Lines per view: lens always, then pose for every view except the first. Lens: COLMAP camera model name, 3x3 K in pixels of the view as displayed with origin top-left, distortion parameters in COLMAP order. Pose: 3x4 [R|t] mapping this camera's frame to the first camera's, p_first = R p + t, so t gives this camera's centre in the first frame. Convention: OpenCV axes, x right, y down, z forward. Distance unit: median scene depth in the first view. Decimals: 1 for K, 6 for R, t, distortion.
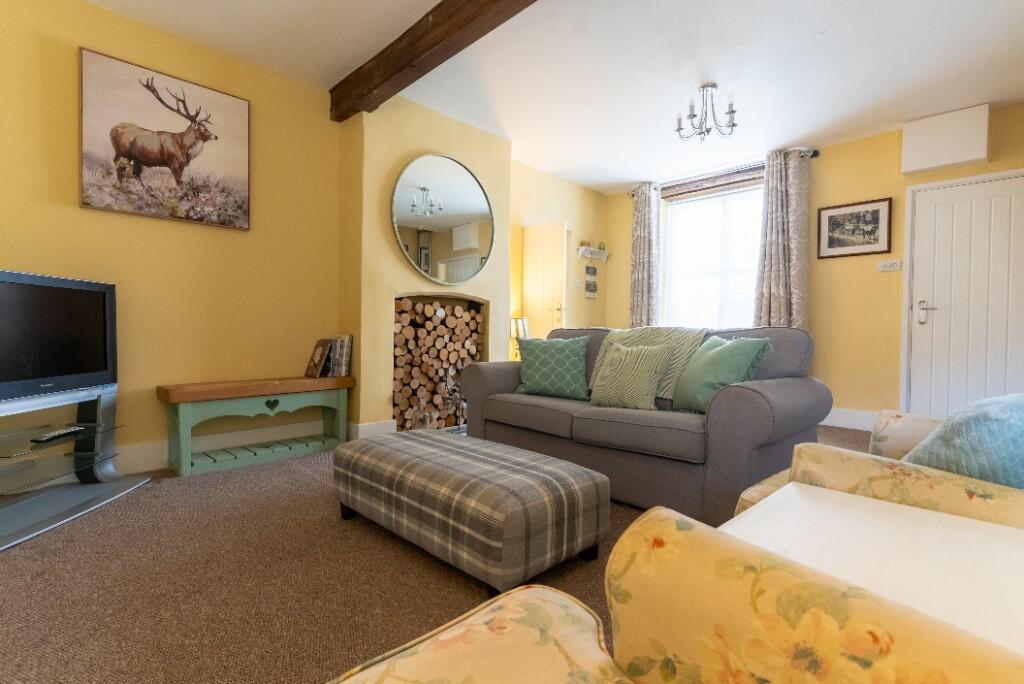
lens RADIAL K [[468.4, 0, 517.1], [0, 468.4, 347.4], [0, 0, 1]] dist [-0.006184, -0.002162]
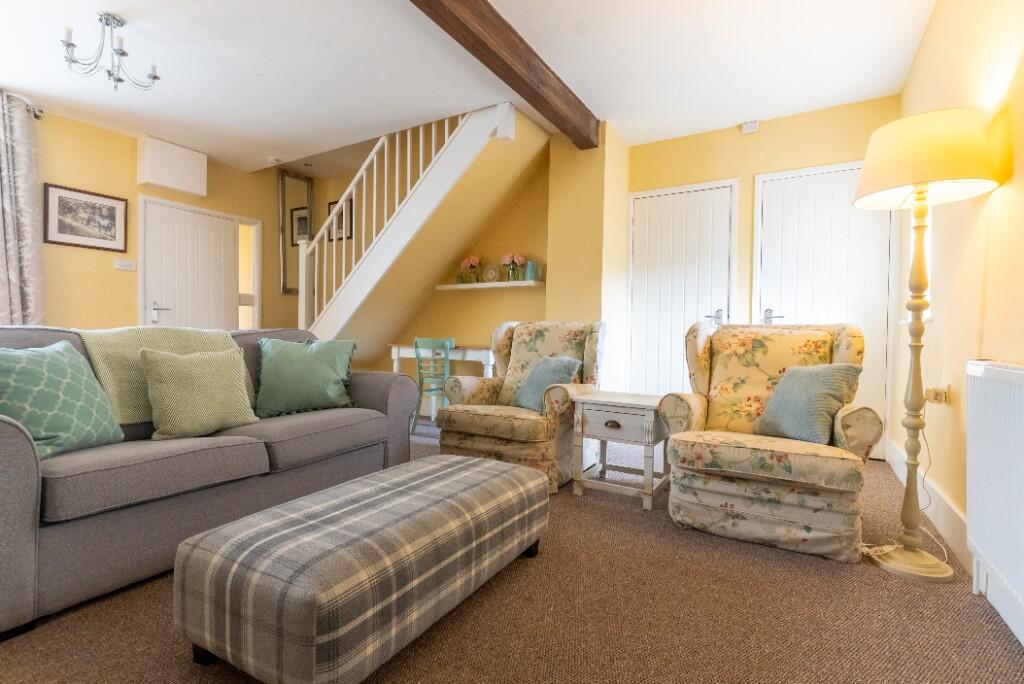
lens RADIAL K [[468.4, 0, 515.7], [0, 468.4, 331.7], [0, 0, 1]] dist [-0.006184, -0.002162]
pose [[-0.273616, -0.008315, 0.961803, -0.417702], [0.024771, 0.999570, 0.015689, -0.024704], [-0.961520, 0.028118, -0.273292, 0.459152]]
